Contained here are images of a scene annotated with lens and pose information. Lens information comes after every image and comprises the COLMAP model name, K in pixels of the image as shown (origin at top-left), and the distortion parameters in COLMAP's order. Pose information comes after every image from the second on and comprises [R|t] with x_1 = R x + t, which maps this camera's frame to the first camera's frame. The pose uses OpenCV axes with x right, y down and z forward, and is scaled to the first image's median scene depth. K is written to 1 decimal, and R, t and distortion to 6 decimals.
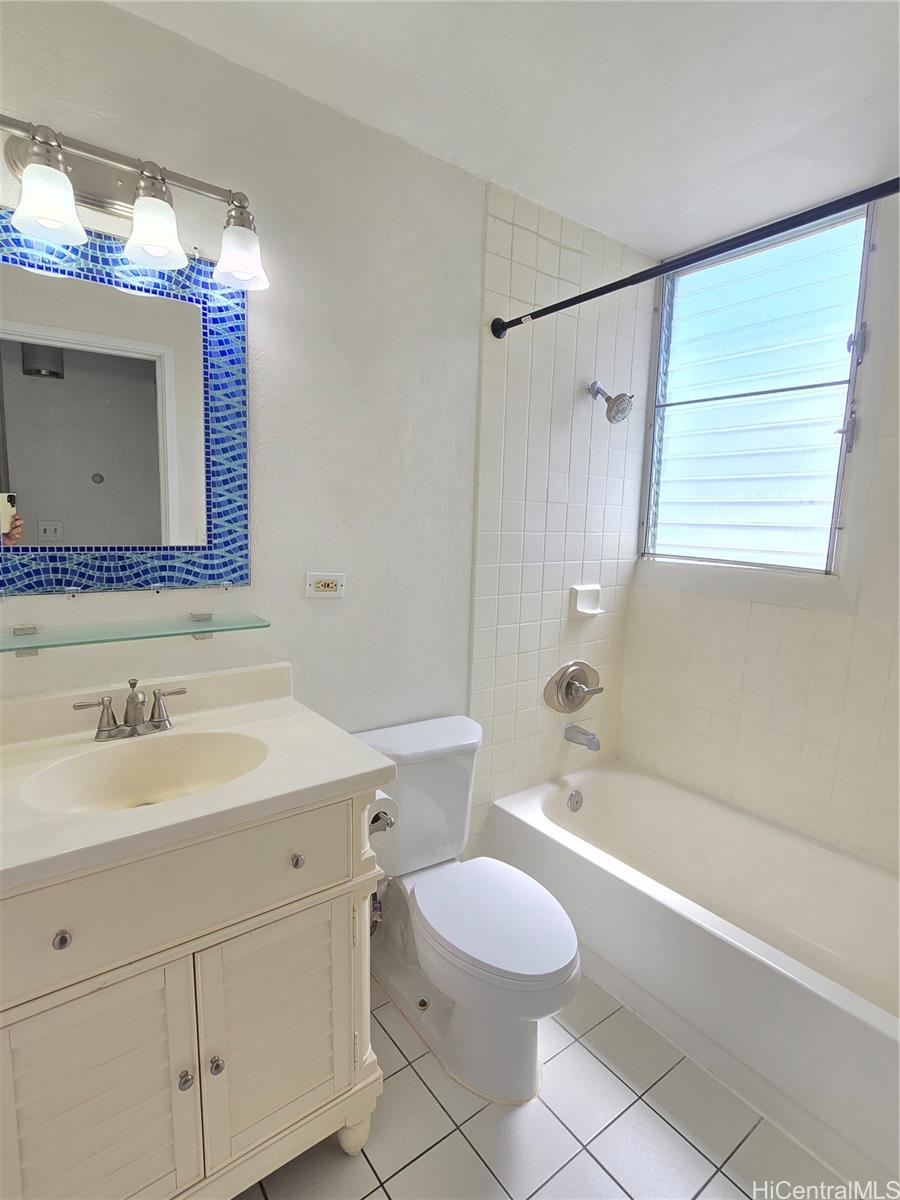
lens RADIAL K [[598.2, 0, 453.6], [0, 598.2, 604.9], [0, 0, 1]] dist [-0.004107, 0.000452]
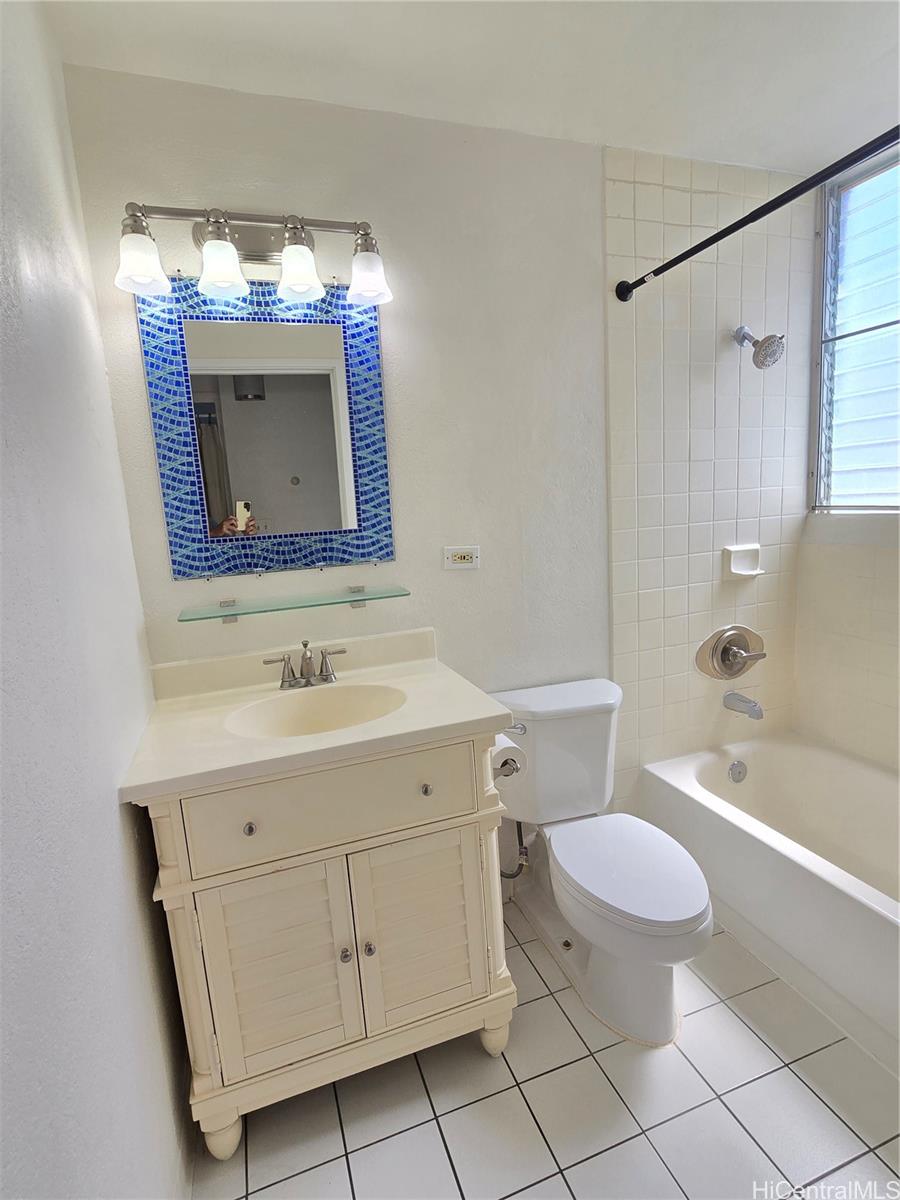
lens RADIAL K [[593.6, 0, 450.0], [0, 593.6, 600.0], [0, 0, 1]] dist [-0.001544, 0.000494]
pose [[0.951019, -0.033485, -0.307313, 0.119962], [0.042185, 0.998874, 0.021707, 0.024813], [0.306240, -0.033608, 0.951361, -0.067225]]
